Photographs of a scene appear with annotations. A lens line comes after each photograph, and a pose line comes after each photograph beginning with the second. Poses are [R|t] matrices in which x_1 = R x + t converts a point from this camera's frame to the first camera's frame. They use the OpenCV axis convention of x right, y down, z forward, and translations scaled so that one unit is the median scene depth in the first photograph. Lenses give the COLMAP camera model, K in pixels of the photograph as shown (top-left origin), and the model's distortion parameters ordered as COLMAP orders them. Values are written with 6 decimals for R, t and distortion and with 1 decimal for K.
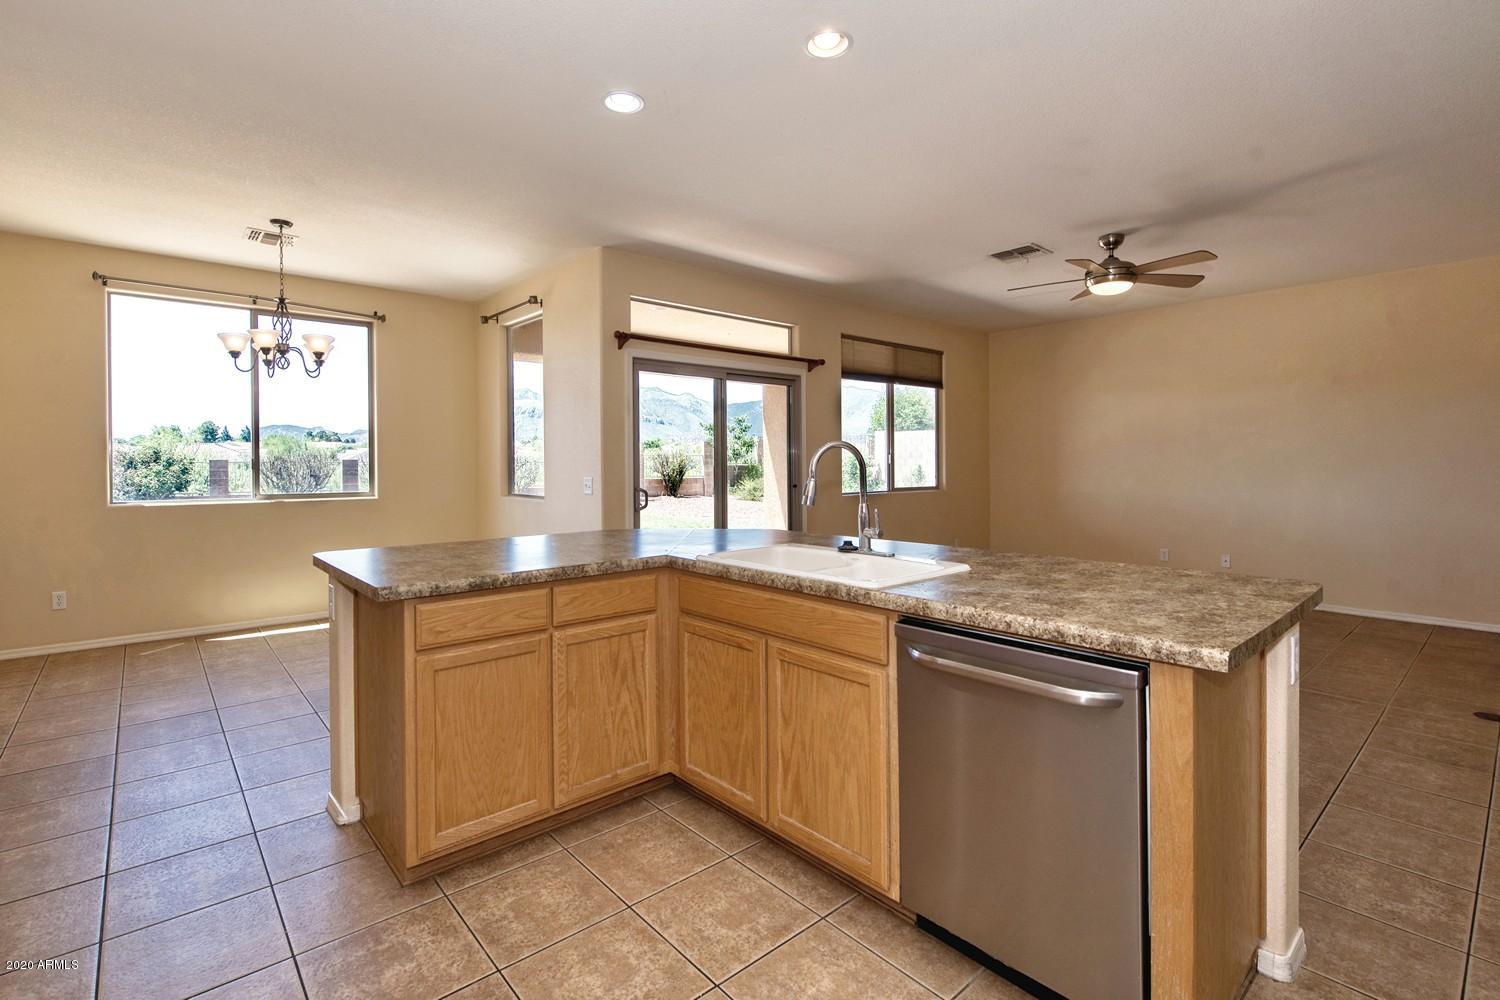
lens RADIAL K [[695.1, 0, 752.5], [0, 695.1, 464.0], [0, 0, 1]] dist [0.017068, -0.000075]
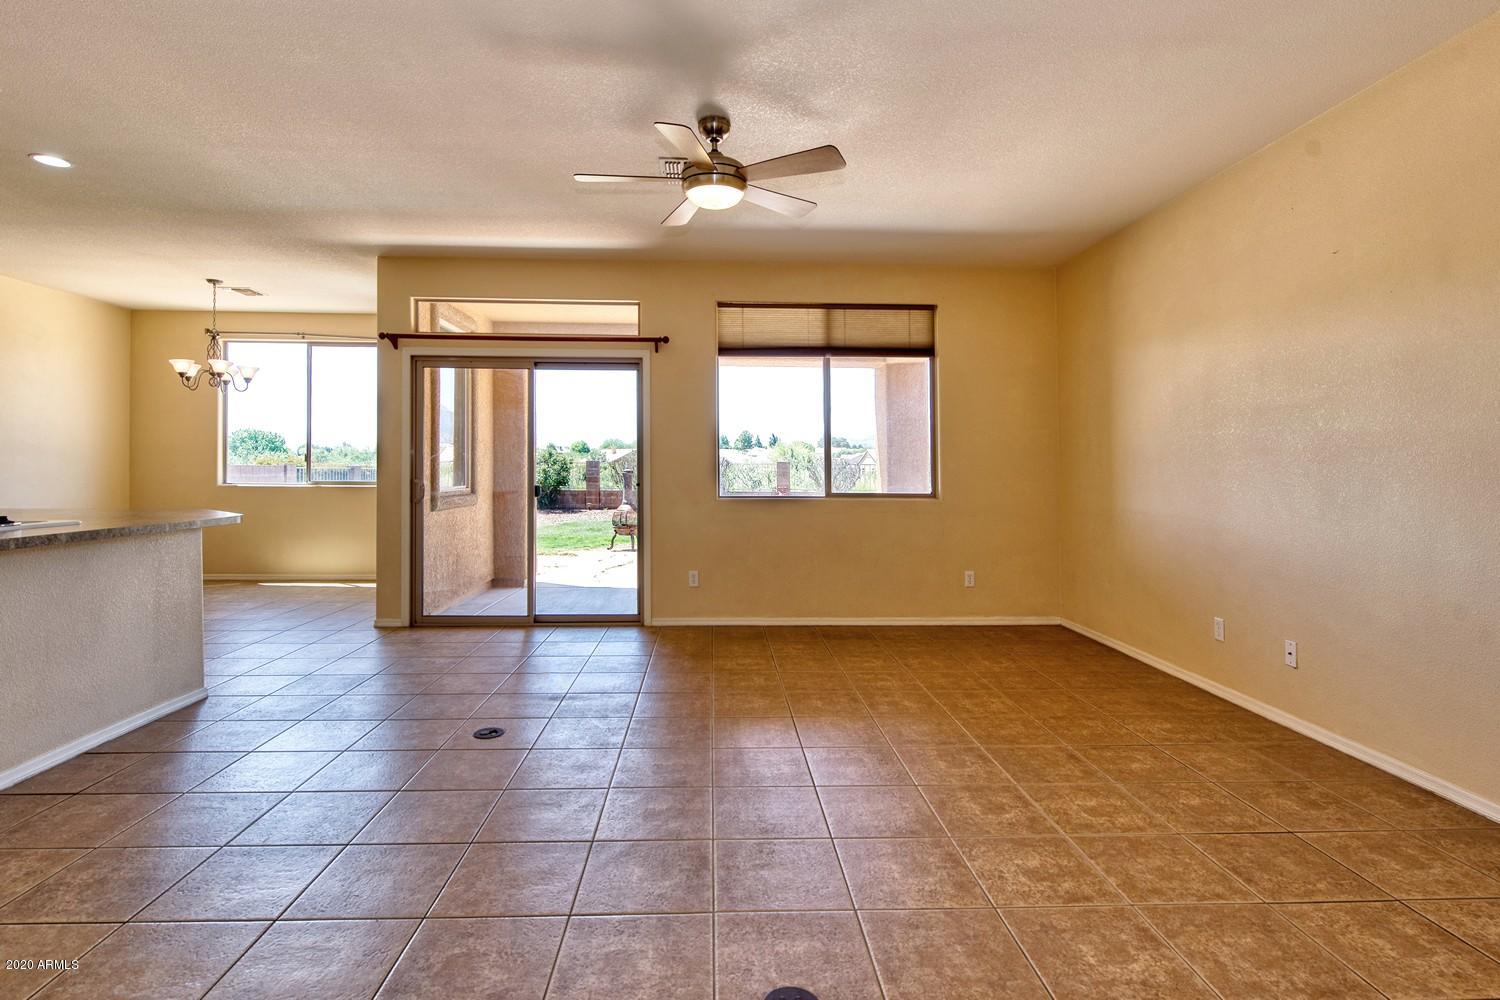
lens RADIAL K [[777.7, 0, 748.2], [0, 777.7, 495.3], [0, 0, 1]] dist [-0.002855, -0.000029]
pose [[0.781354, 0.030514, -0.623341, 0.737899], [-0.011141, 0.999327, 0.034955, 0.008959], [0.623988, -0.020367, 0.781168, 0.297738]]
